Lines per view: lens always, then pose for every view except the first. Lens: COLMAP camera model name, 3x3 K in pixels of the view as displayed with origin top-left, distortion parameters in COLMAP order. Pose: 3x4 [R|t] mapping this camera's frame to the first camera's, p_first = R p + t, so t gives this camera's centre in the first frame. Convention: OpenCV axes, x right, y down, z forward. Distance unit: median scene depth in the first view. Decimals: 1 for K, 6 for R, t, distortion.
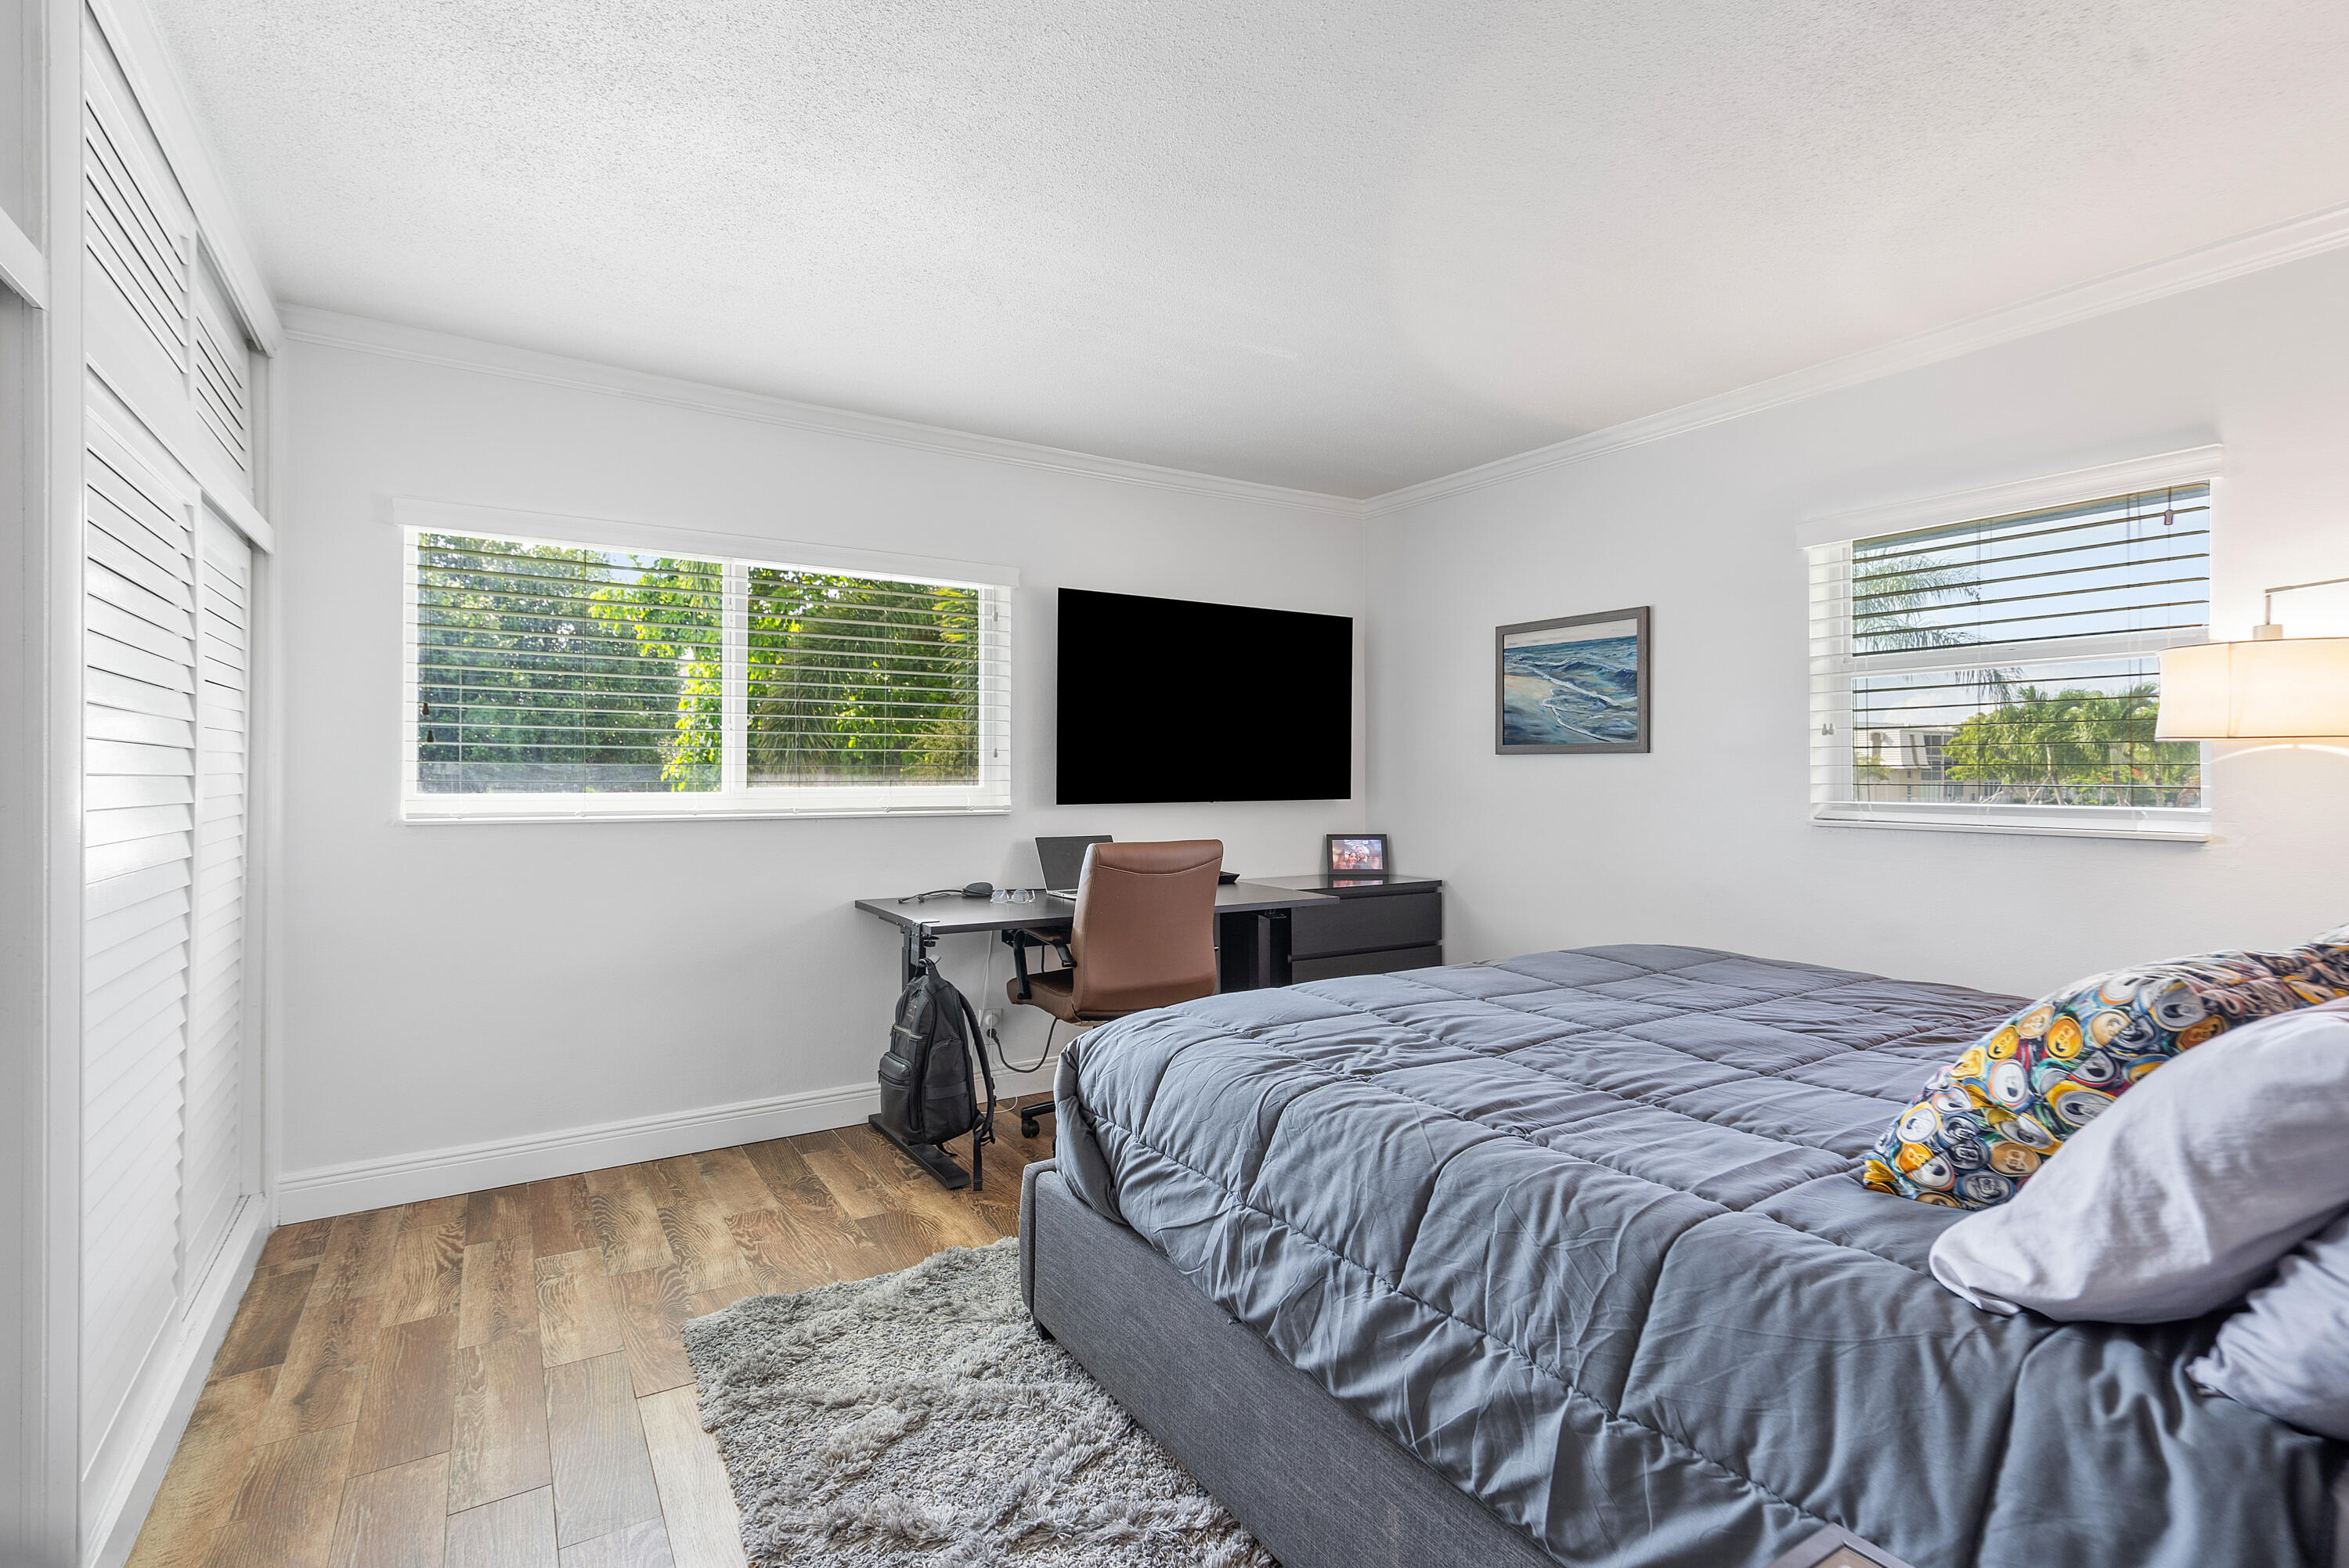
lens RADIAL K [[1115.7, 0, 1179.5], [0, 1115.7, 772.4], [0, 0, 1]] dist [-0.002126, -0.000757]
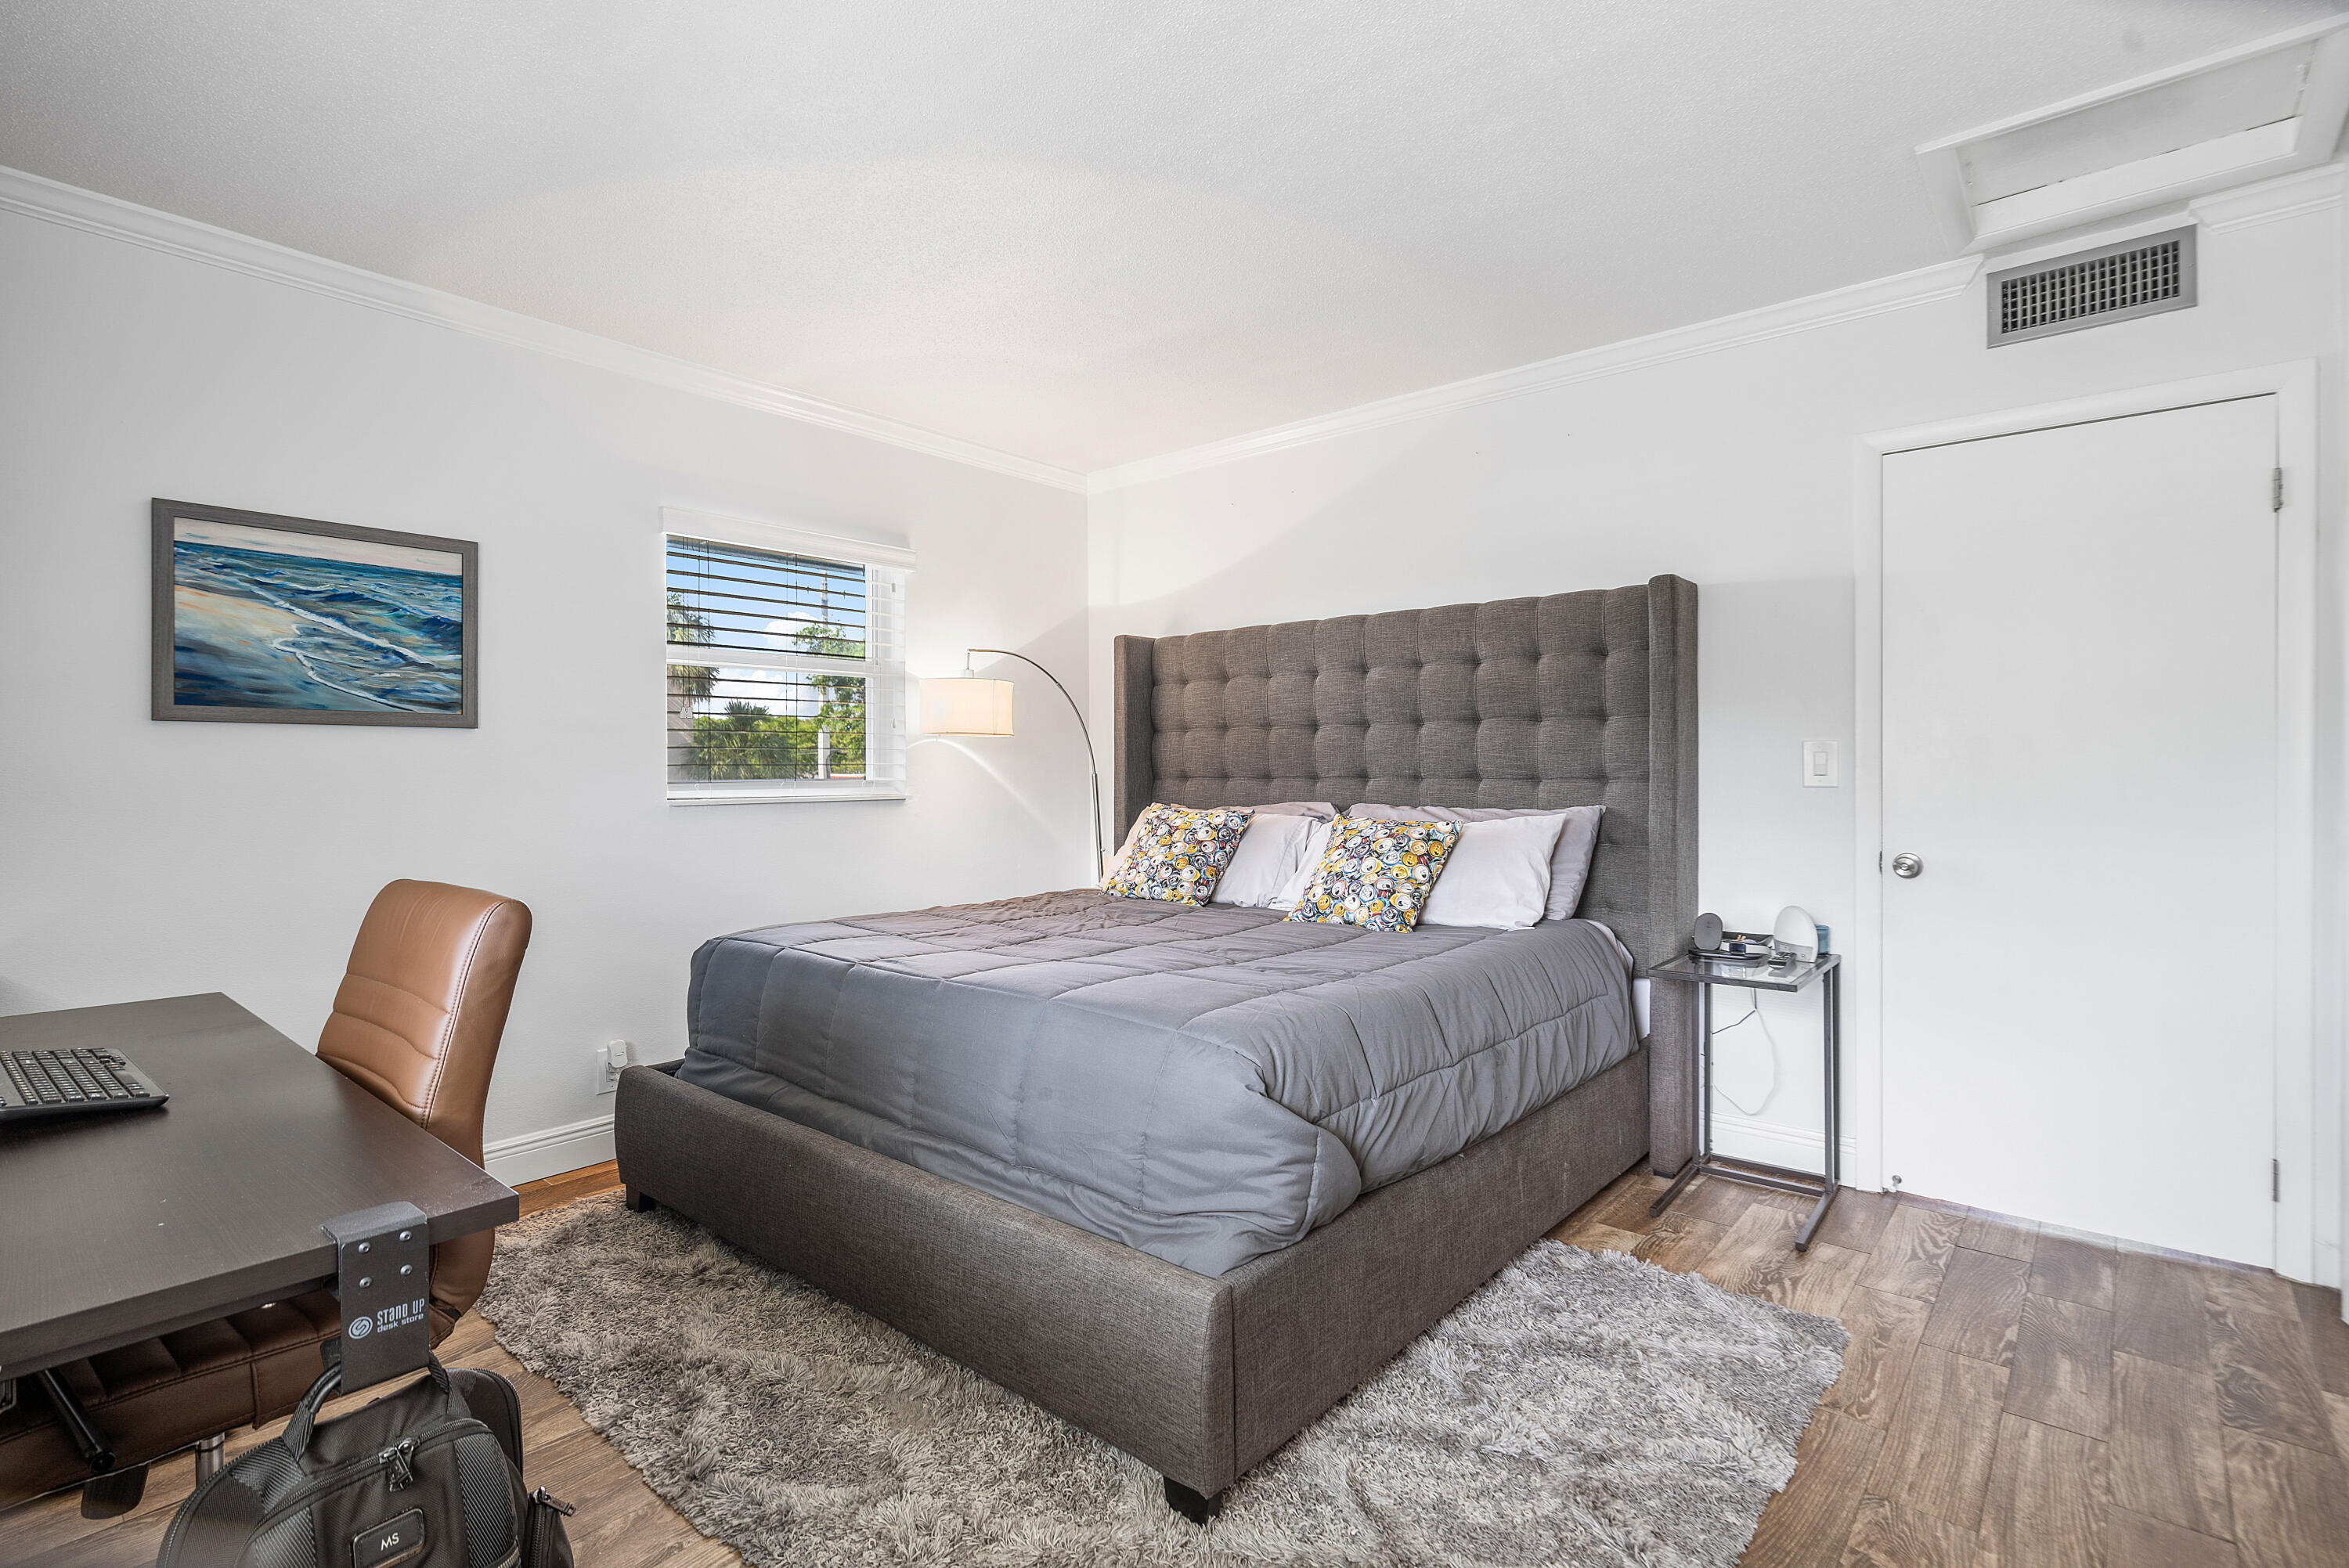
lens RADIAL K [[1115.7, 0, 1178.5], [0, 1115.7, 778.1], [0, 0, 1]] dist [-0.002126, -0.000757]
pose [[-0.310329, -0.010659, 0.950569, -0.460060], [0.006067, 0.999895, 0.013193, 0.009991], [-0.950610, 0.009861, -0.310232, 0.730473]]
